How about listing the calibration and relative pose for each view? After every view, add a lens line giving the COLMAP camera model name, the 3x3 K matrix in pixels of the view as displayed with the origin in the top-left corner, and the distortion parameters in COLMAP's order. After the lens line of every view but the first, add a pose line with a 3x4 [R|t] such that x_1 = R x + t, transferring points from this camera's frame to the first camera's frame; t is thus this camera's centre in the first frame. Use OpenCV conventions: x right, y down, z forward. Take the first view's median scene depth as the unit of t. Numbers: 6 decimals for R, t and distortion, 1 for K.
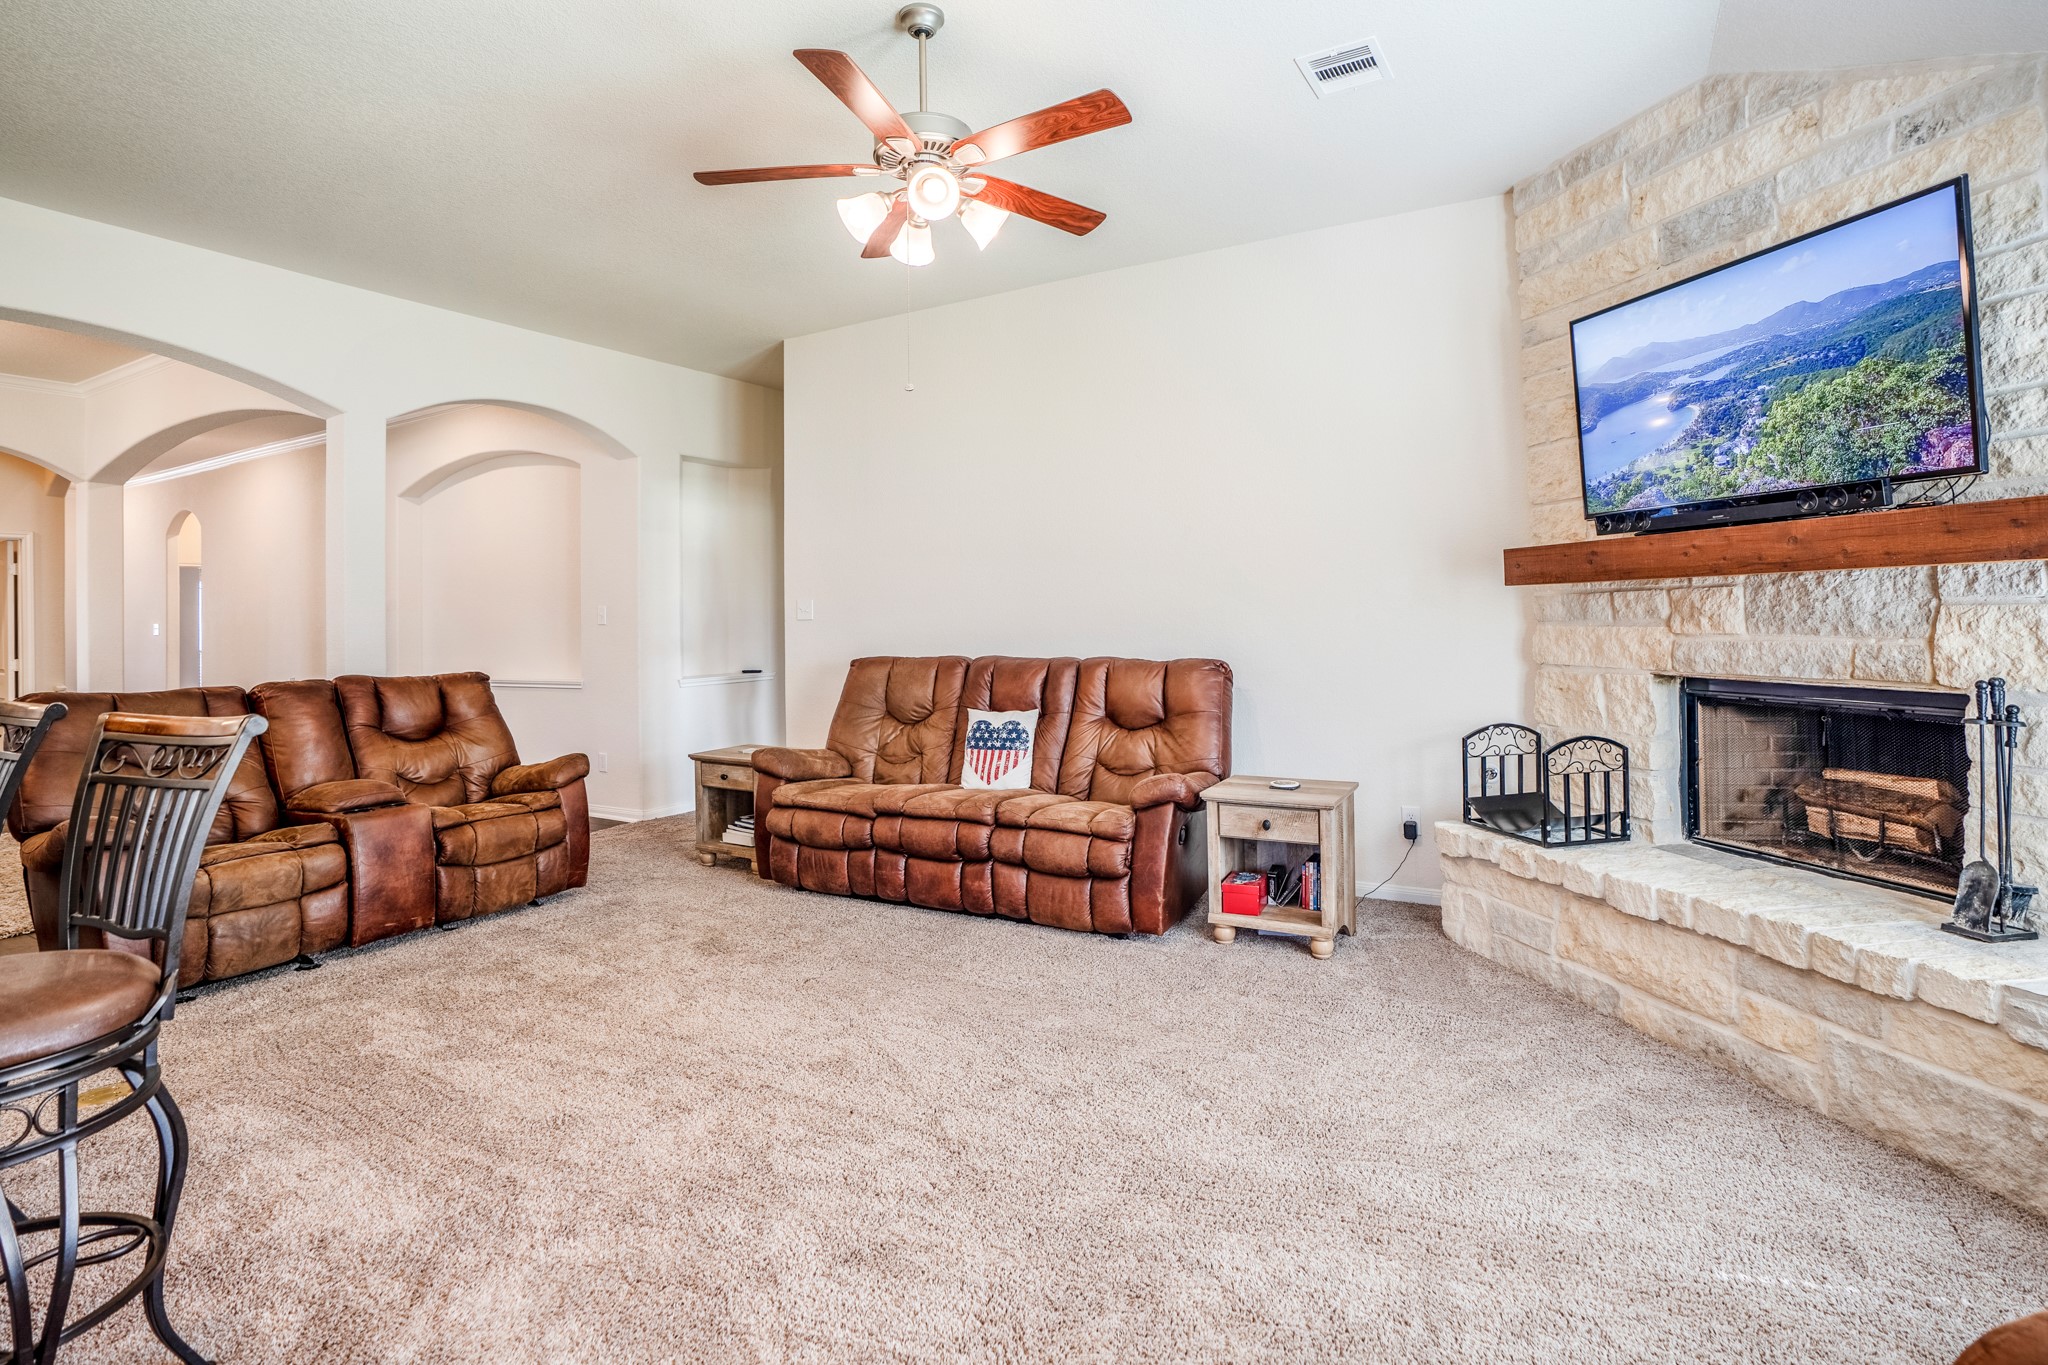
lens RADIAL K [[977.8, 0, 1062.7], [0, 977.8, 595.7], [0, 0, 1]] dist [-0.027857, 0.007814]
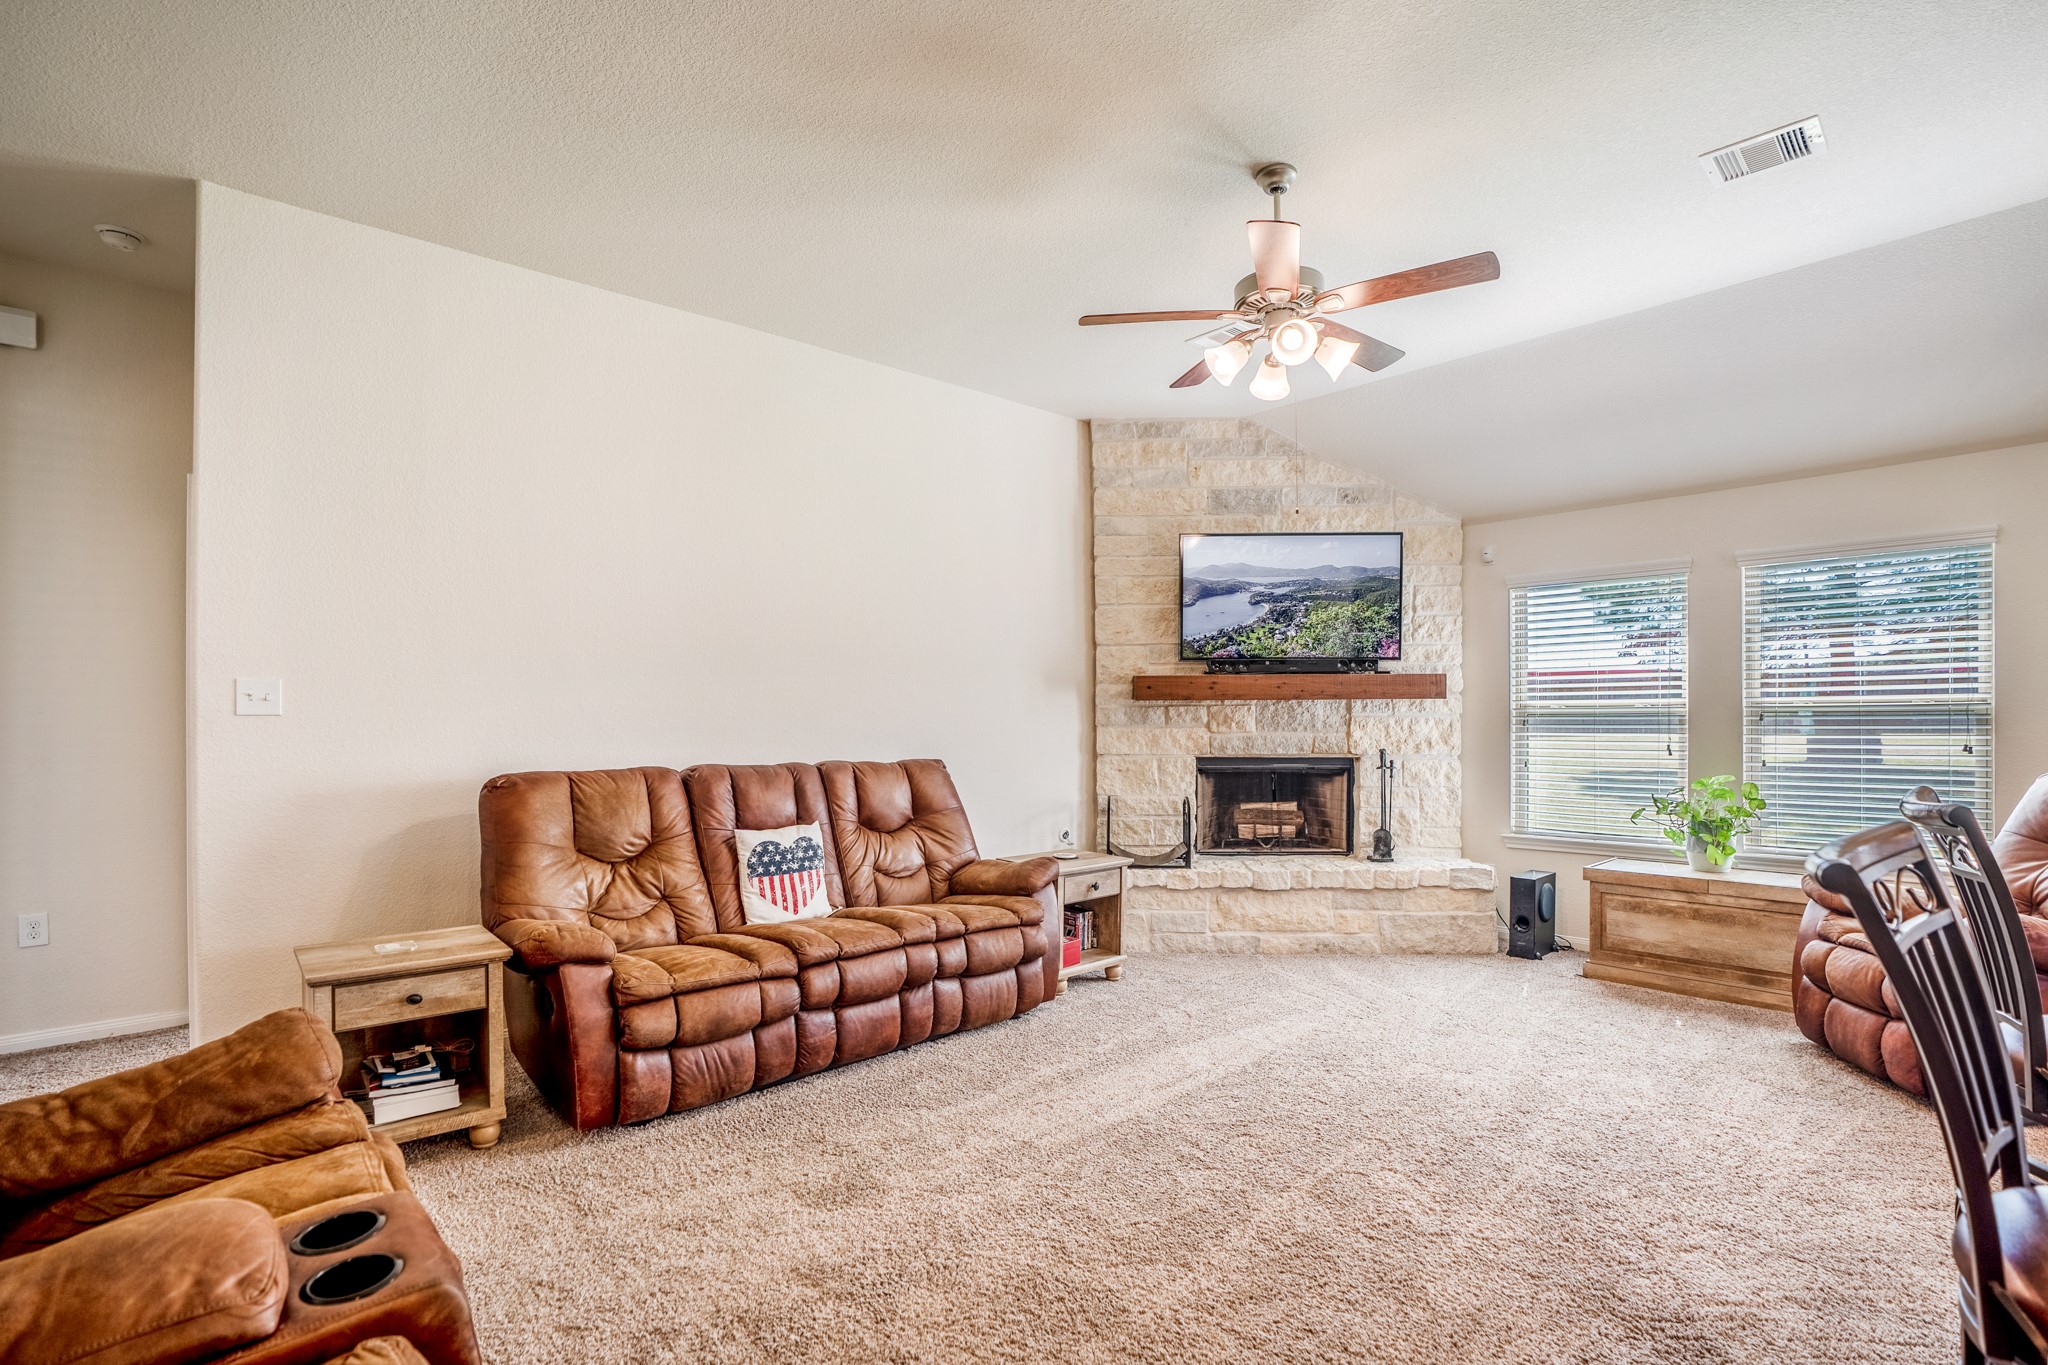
lens RADIAL K [[977.8, 0, 1017.0], [0, 977.8, 715.3], [0, 0, 1]] dist [-0.027857, 0.007814]
pose [[0.339377, 0.019348, 0.940451, -1.164498], [-0.022610, 0.999667, -0.012406, 0.041136], [-0.940379, -0.017053, 0.339702, 0.783822]]
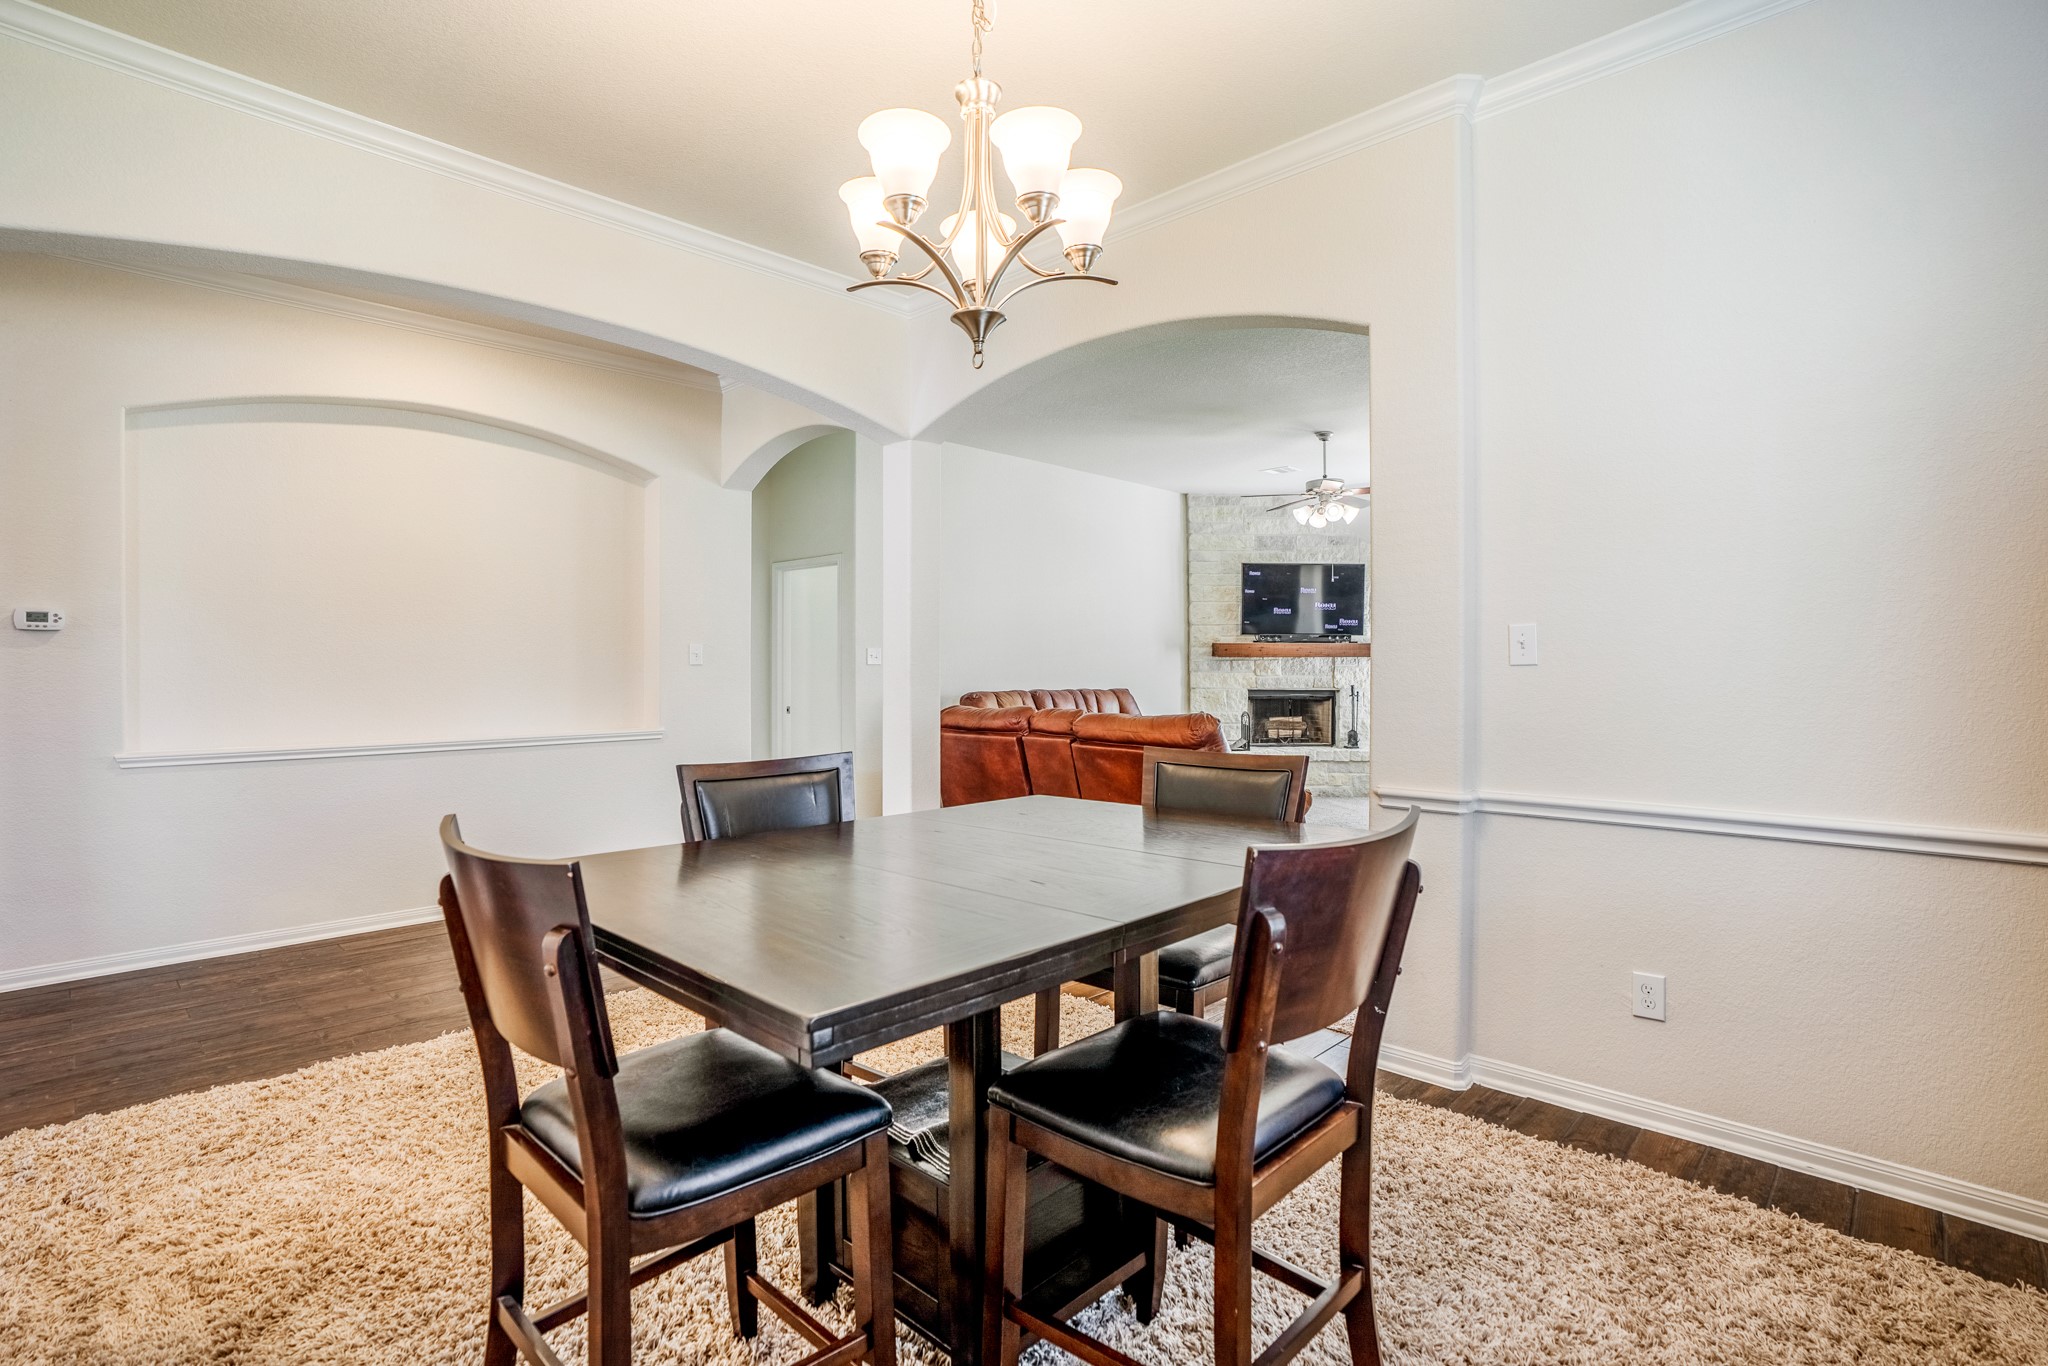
lens RADIAL K [[977.8, 0, 1030.8], [0, 977.8, 678.5], [0, 0, 1]] dist [-0.027857, 0.007814]
pose [[0.267419, 0.012793, 0.963495, -2.578619], [-0.023721, 0.999696, -0.006690, 0.090619], [-0.963288, -0.021066, 0.267641, 0.918390]]
